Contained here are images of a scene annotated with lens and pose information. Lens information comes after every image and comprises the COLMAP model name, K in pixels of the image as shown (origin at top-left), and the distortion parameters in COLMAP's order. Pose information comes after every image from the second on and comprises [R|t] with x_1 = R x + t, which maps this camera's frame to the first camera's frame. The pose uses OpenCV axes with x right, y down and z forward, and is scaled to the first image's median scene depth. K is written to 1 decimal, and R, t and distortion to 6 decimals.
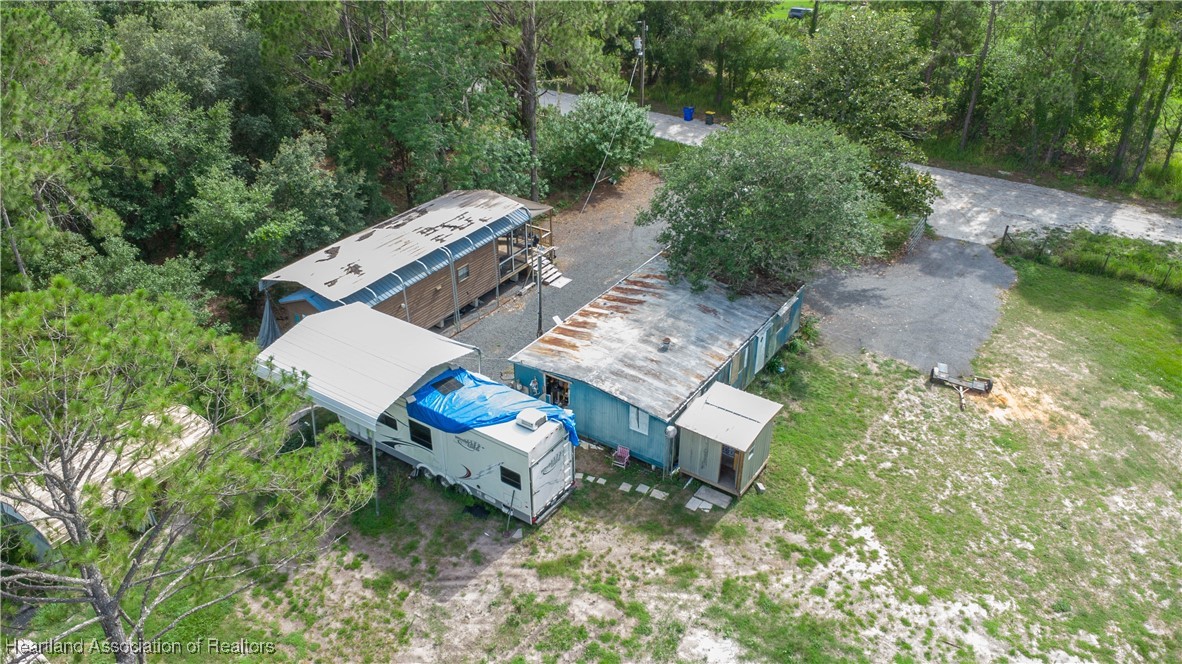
lens RADIAL K [[873.7, 0, 593.7], [0, 873.7, 334.1], [0, 0, 1]] dist [0.034929, -0.033348]
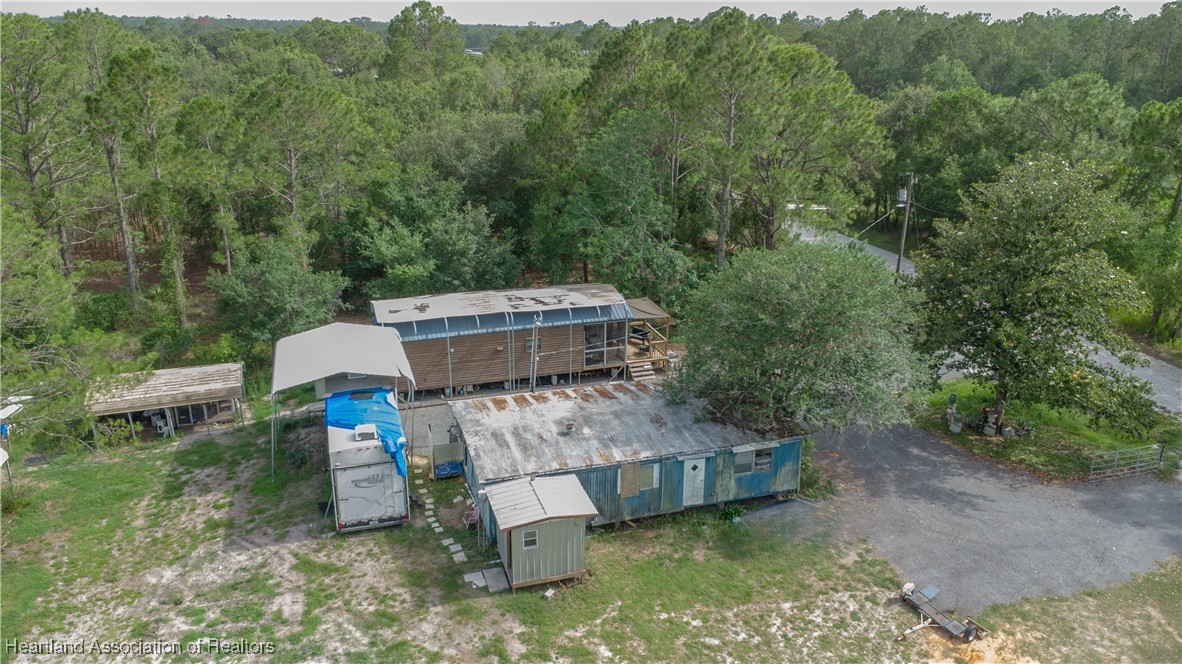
lens RADIAL K [[873.7, 0, 588.3], [0, 873.7, 326.5], [0, 0, 1]] dist [0.034929, -0.033348]
pose [[0.780790, 0.203624, -0.590682, 0.635345], [-0.321090, 0.941778, -0.099775, -0.005850], [0.535975, 0.267566, 0.800712, 0.207610]]
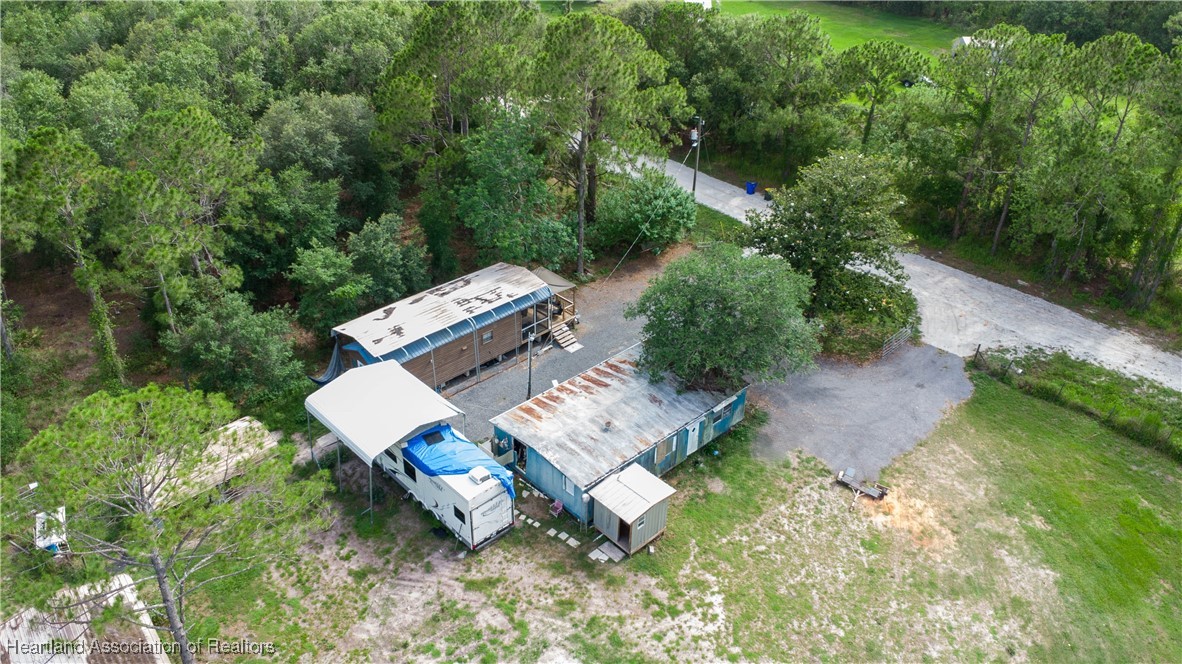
lens RADIAL K [[873.7, 0, 589.0], [0, 873.7, 335.9], [0, 0, 1]] dist [0.034929, -0.033348]
pose [[0.976115, 0.130118, -0.173981, 0.260202], [-0.126075, 0.991433, 0.034141, -0.159877], [0.176932, -0.011391, 0.984157, -0.275425]]
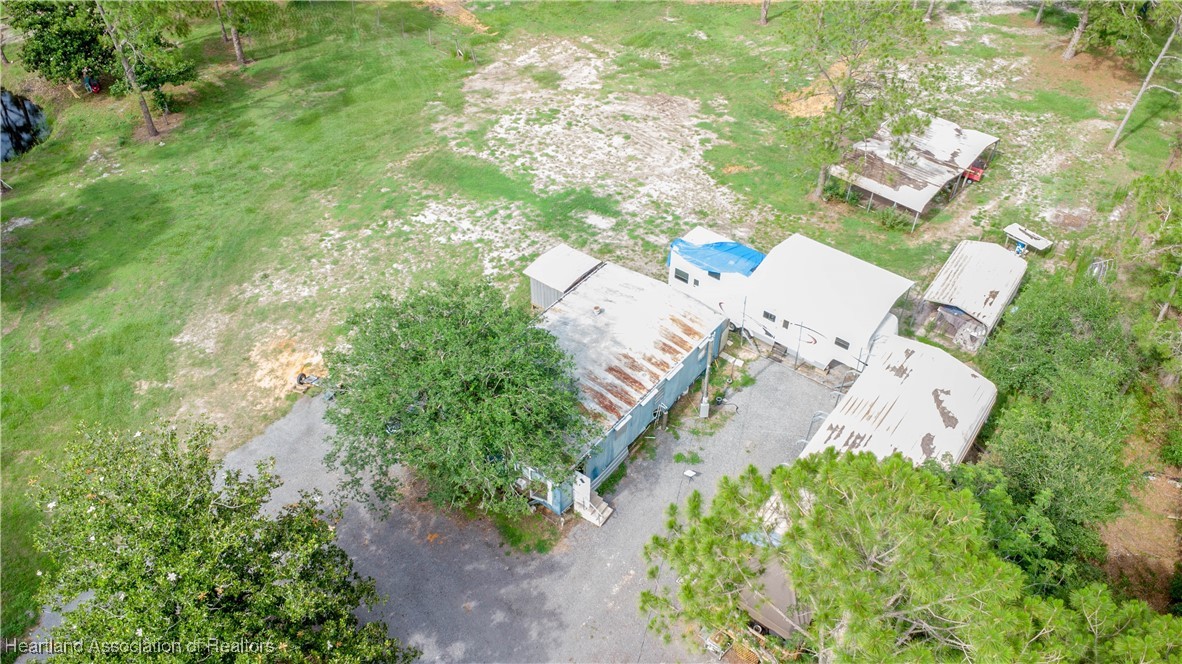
lens RADIAL K [[873.7, 0, 587.3], [0, 873.7, 334.0], [0, 0, 1]] dist [0.034929, -0.033348]
pose [[-0.997272, -0.057519, 0.046261, 0.038014], [0.026655, 0.303821, 0.952356, -1.118513], [-0.068833, 0.950991, -0.301459, 1.378410]]
